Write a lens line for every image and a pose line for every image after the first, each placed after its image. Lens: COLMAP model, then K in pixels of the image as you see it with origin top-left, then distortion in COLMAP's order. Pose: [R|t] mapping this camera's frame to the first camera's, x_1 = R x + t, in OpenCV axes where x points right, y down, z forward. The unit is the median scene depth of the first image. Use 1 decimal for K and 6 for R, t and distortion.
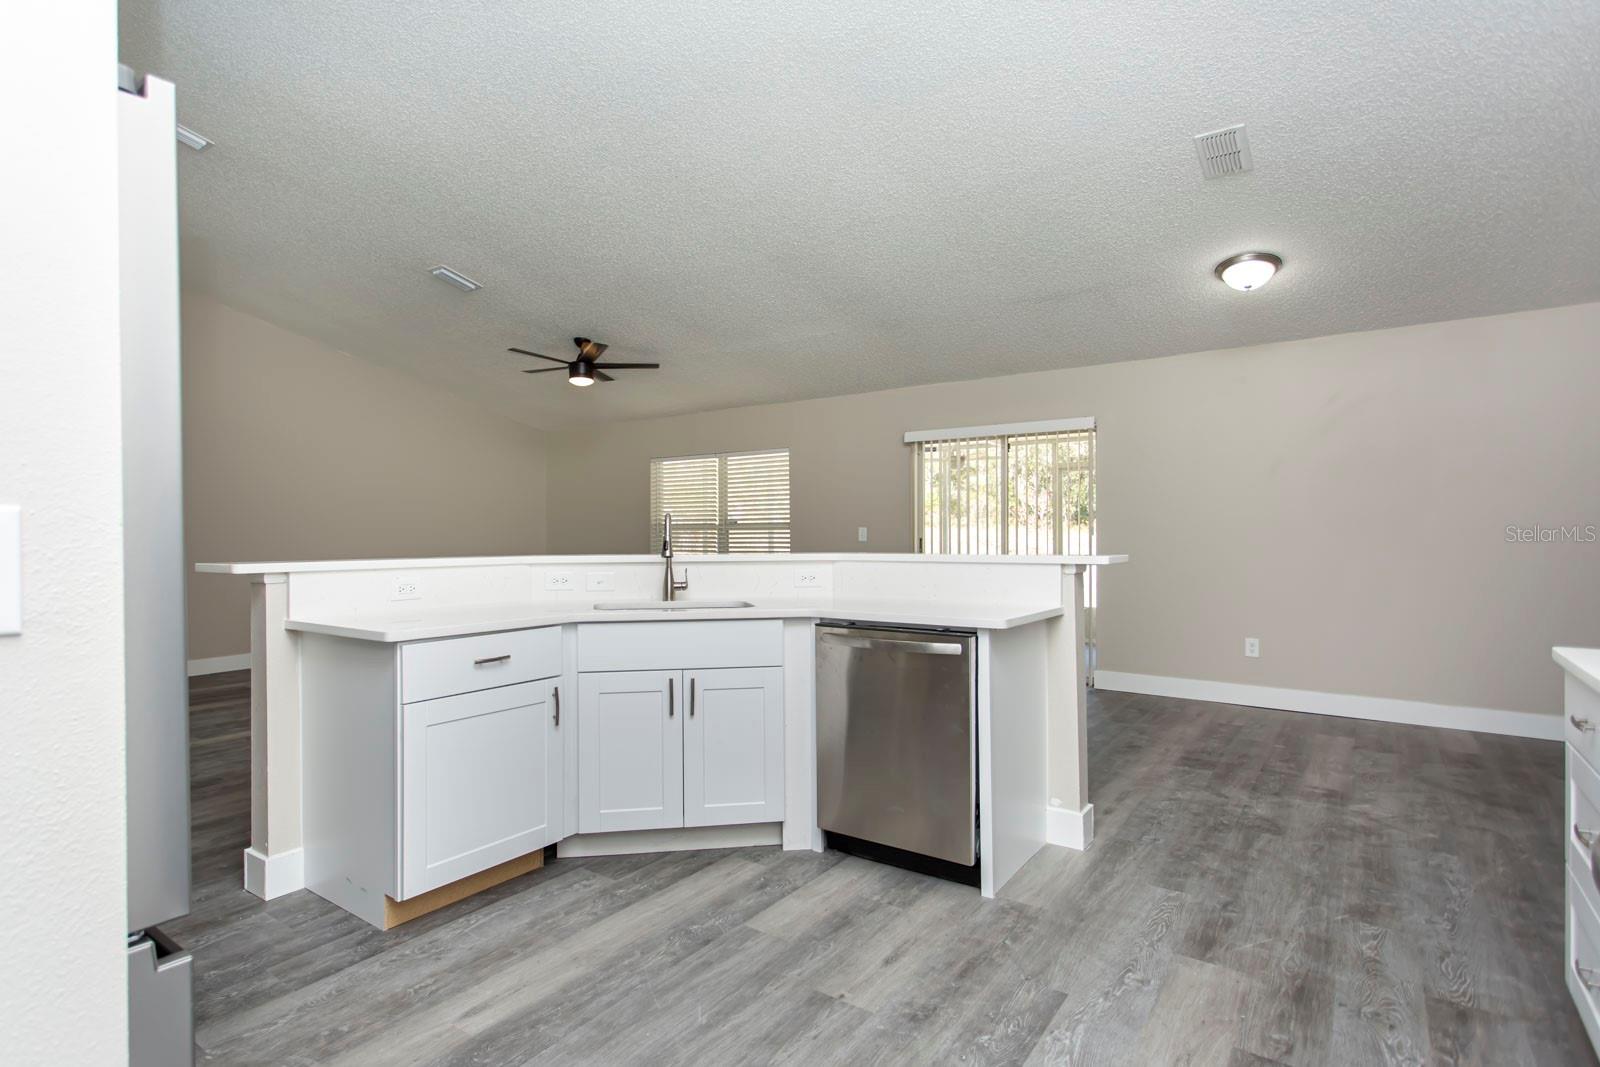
lens RADIAL K [[825.8, 0, 740.7], [0, 825.8, 536.6], [0, 0, 1]] dist [0.003703, 0.000237]
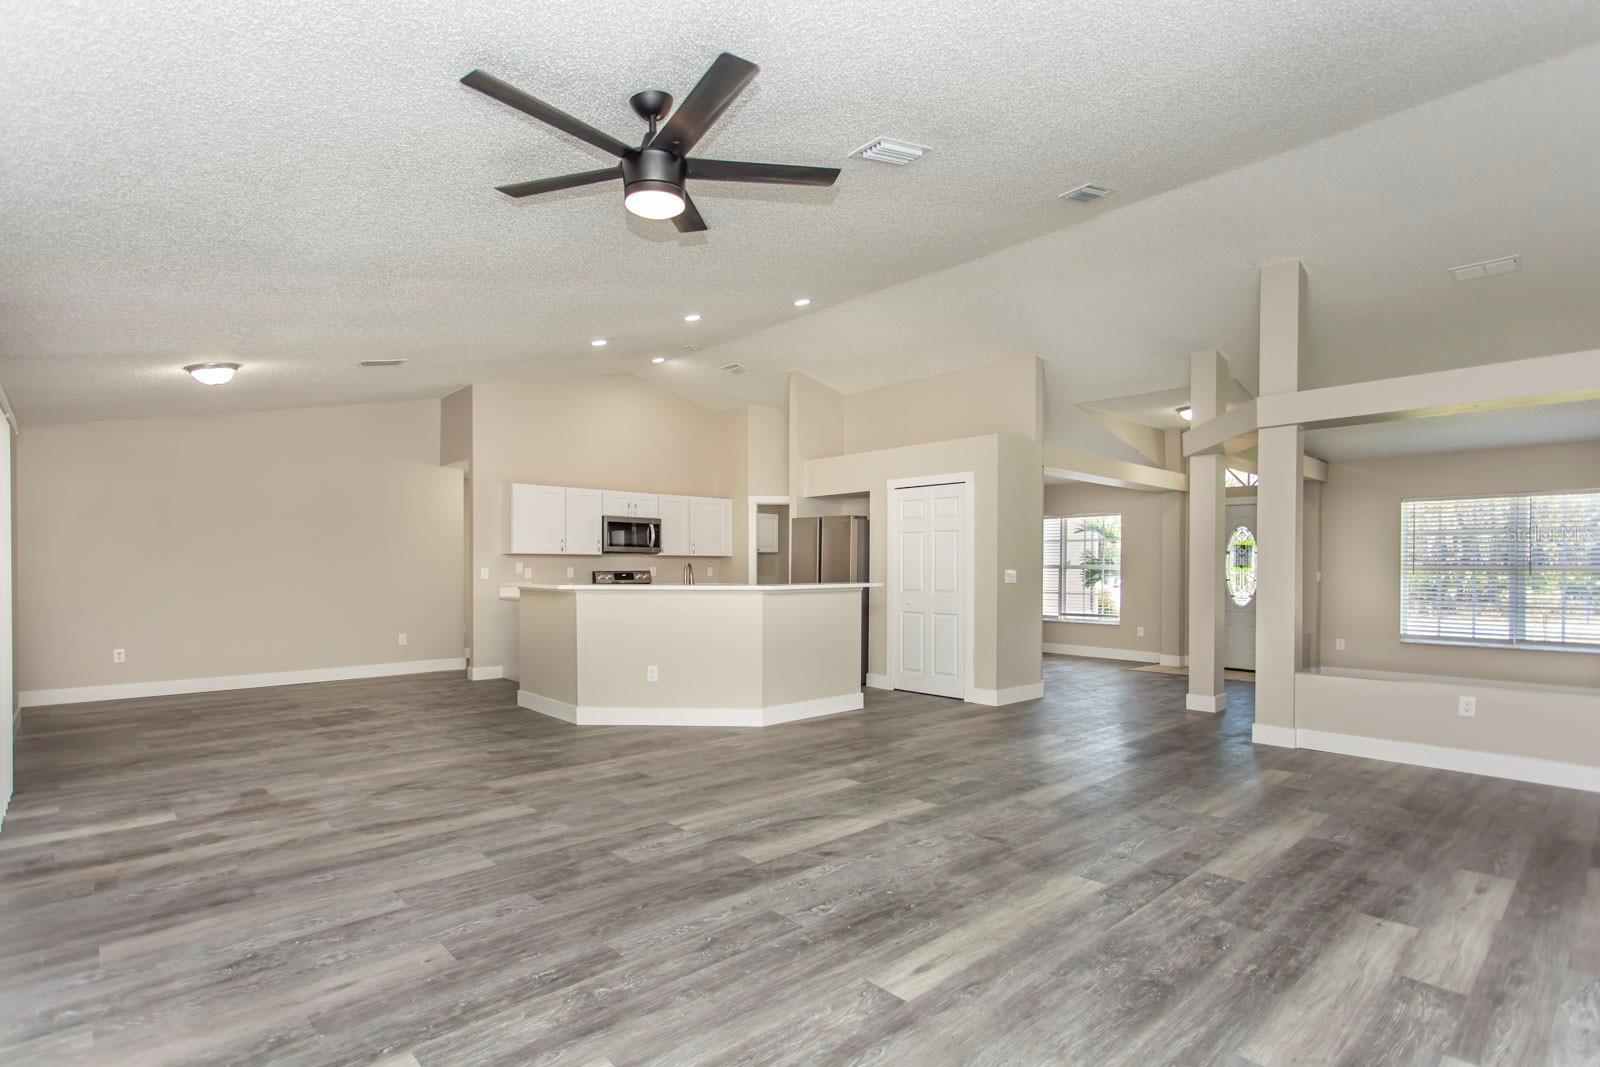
lens RADIAL K [[778.4, 0, 802.9], [0, 778.4, 574.9], [0, 0, 1]] dist [0.002026, 0.000601]
pose [[-0.985988, 0.000028, 0.166817, -0.896568], [0.002730, 0.999869, 0.015970, -0.036196], [-0.166794, 0.016202, -0.985859, 3.751806]]
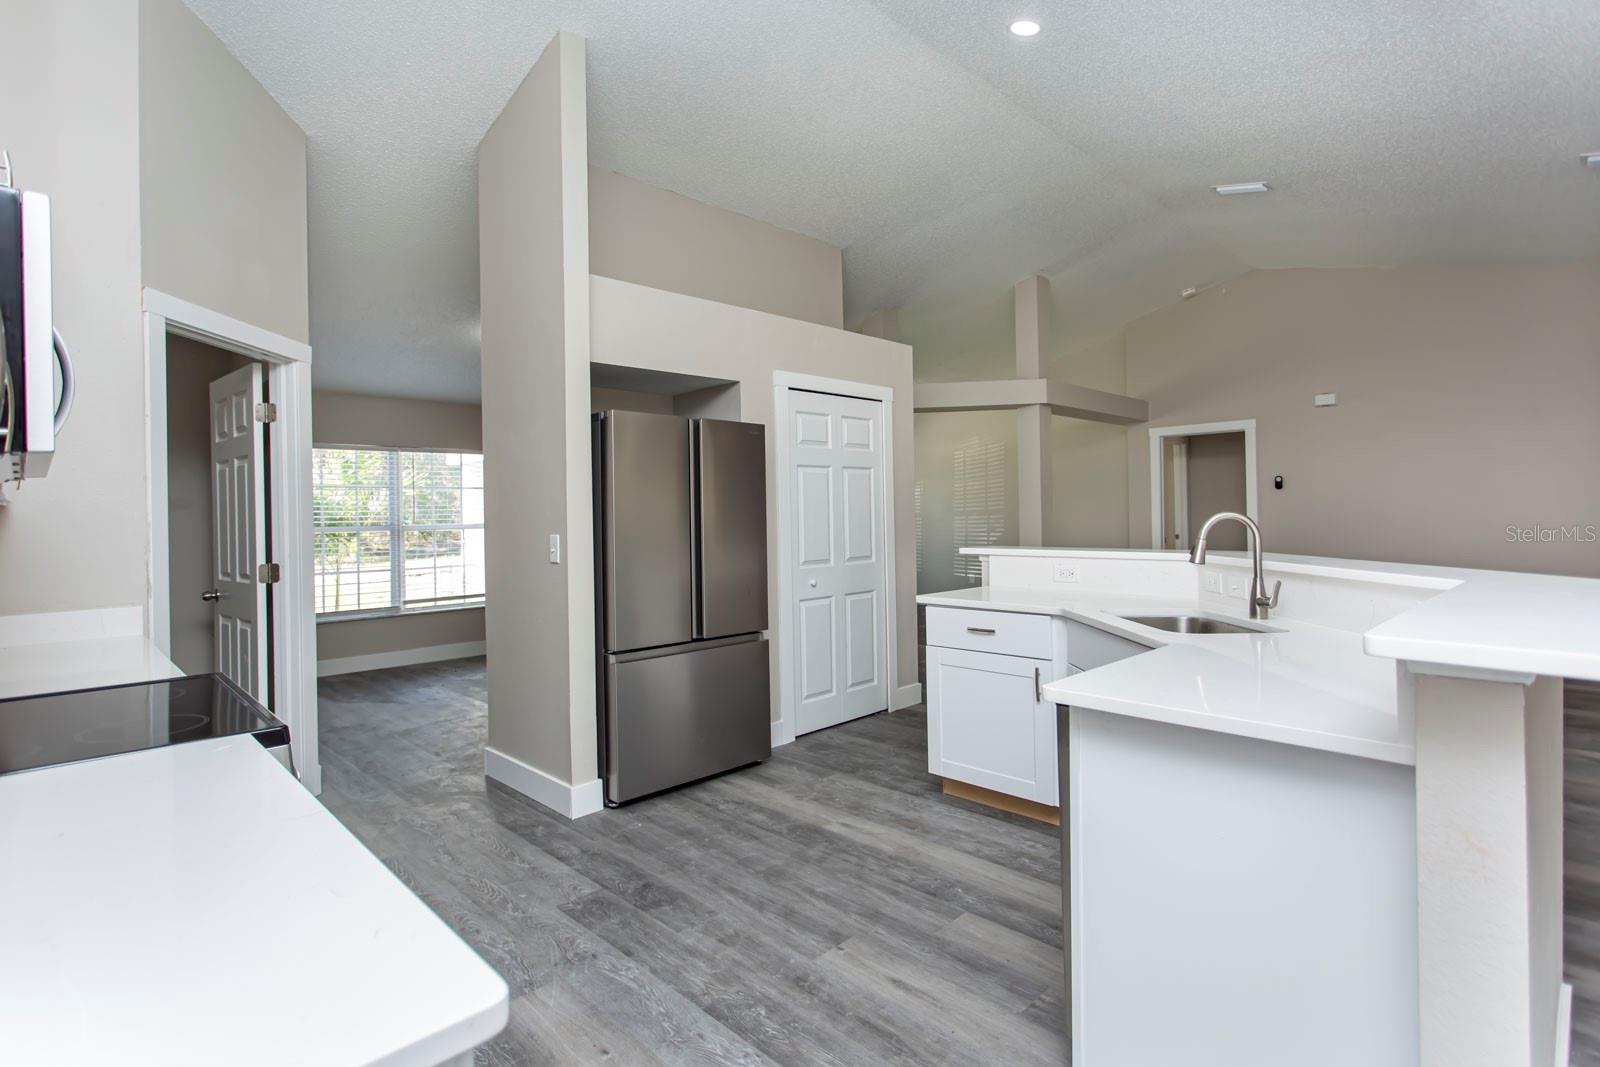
lens RADIAL K [[781.5, 0, 796.0], [0, 781.5, 510.2], [0, 0, 1]] dist [0.001772, 0.000198]
pose [[-0.139965, 0.001890, -0.990155, 1.009970], [0.014222, 0.999899, -0.000101, -0.047612], [0.990054, -0.014096, -0.139978, 0.917598]]
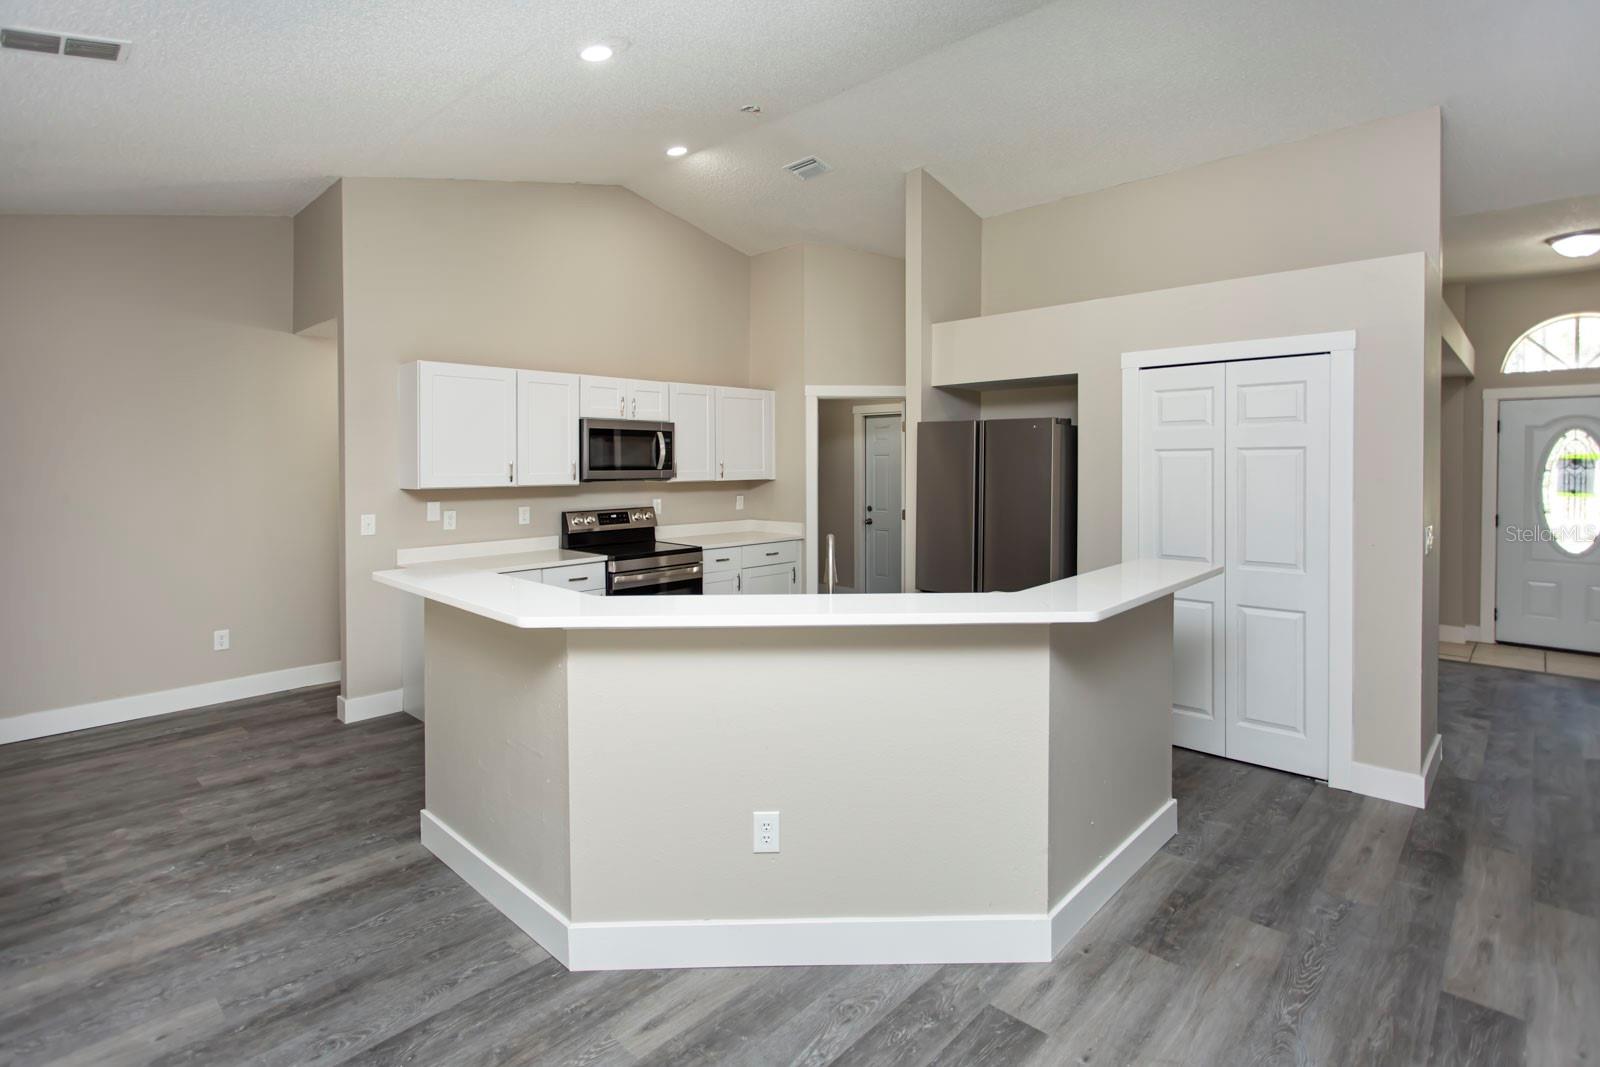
lens RADIAL K [[779.3, 0, 794.4], [0, 779.3, 467.2], [0, 0, 1]] dist [0.000000, 0.000377]
pose [[-0.994641, 0.008482, 0.103037, -0.180416], [0.009830, 0.999872, 0.012589, -0.143112], [-0.102917, 0.013534, -0.994598, 2.401946]]
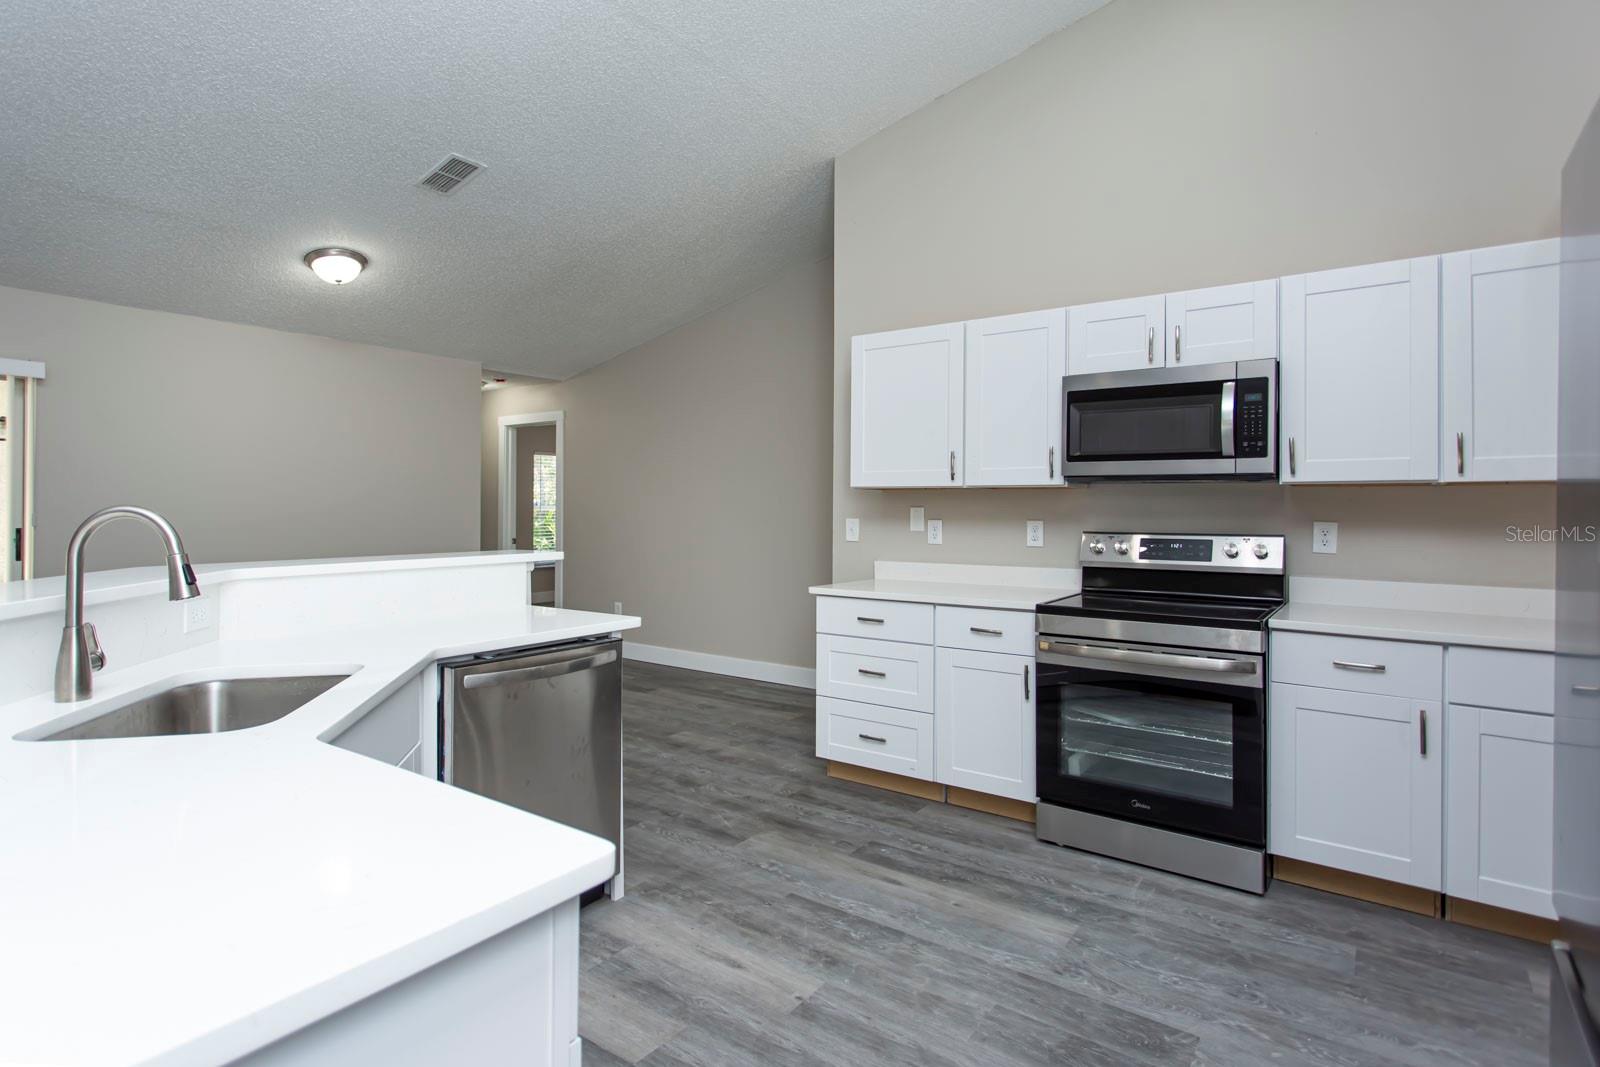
lens RADIAL K [[828.9, 0, 779.1], [0, 828.9, 503.1], [0, 0, 1]] dist [-0.000310, 0.000582]
pose [[-0.017466, 0.009451, 0.999803, -0.749987], [0.001295, 0.999955, -0.009430, -0.034370], [-0.999847, 0.001130, -0.017477, 0.868739]]
